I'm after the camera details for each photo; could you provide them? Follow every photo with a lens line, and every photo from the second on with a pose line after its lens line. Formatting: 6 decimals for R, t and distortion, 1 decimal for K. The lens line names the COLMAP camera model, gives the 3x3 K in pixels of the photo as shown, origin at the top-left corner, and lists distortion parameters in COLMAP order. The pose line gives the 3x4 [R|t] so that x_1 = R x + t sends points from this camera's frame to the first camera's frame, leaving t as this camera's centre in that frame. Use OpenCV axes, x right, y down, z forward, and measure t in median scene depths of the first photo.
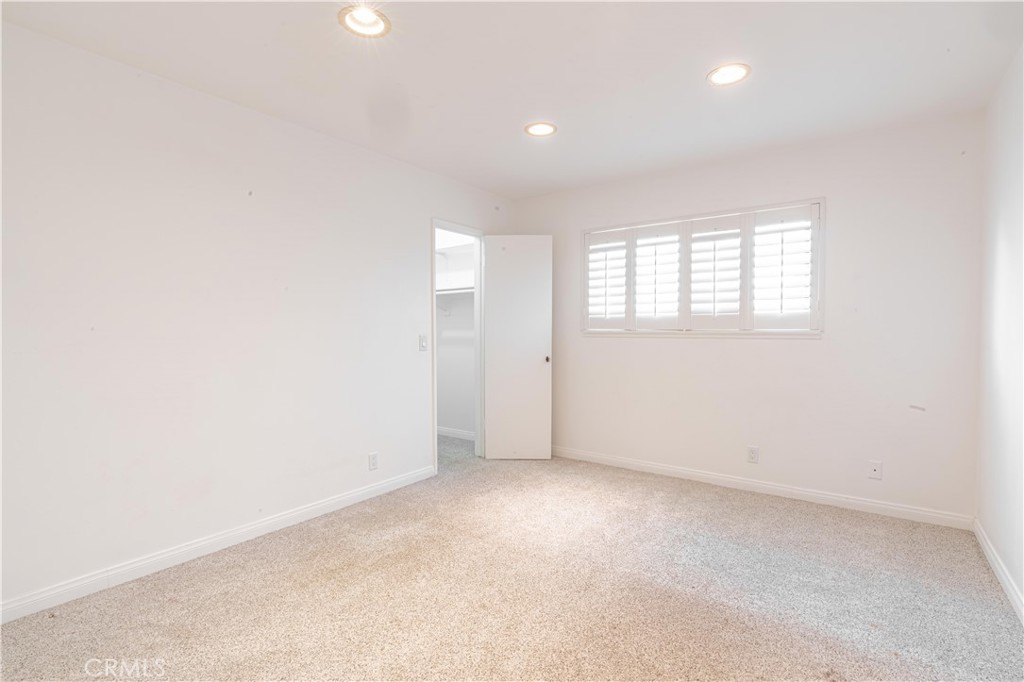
lens RADIAL K [[457.8, 0, 518.3], [0, 457.8, 339.5], [0, 0, 1]] dist [-0.002415, 0.000168]
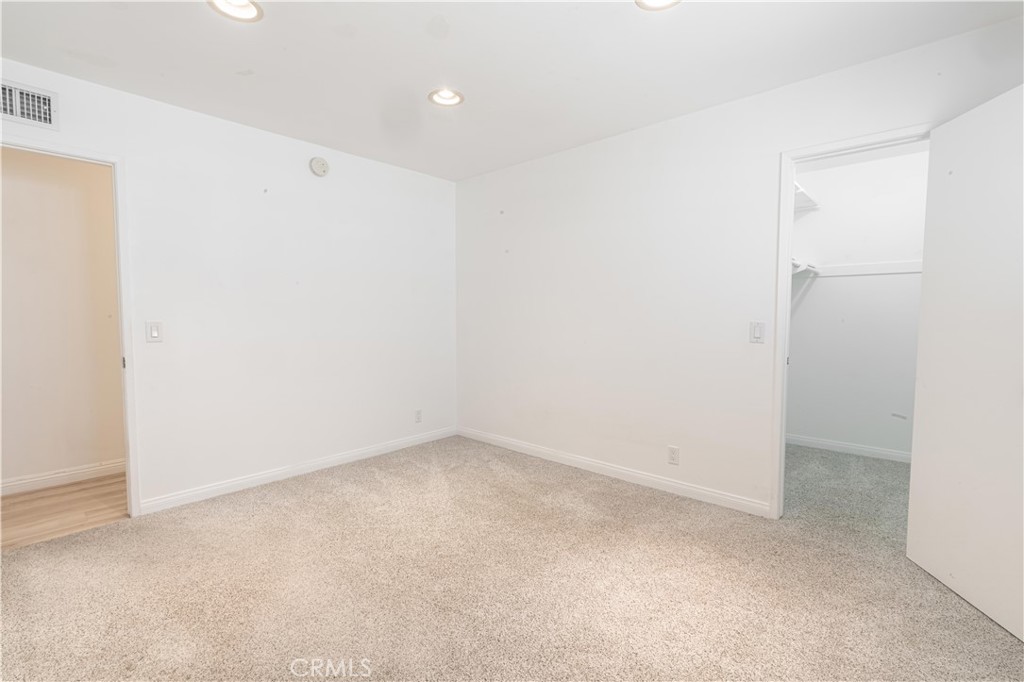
lens RADIAL K [[457.8, 0, 518.3], [0, 457.8, 339.5], [0, 0, 1]] dist [-0.002415, 0.000168]
pose [[-0.066929, 0.064200, -0.995690, 0.383500], [-0.028447, 0.997399, 0.066222, -0.012135], [0.997352, 0.032757, -0.064929, 0.465543]]
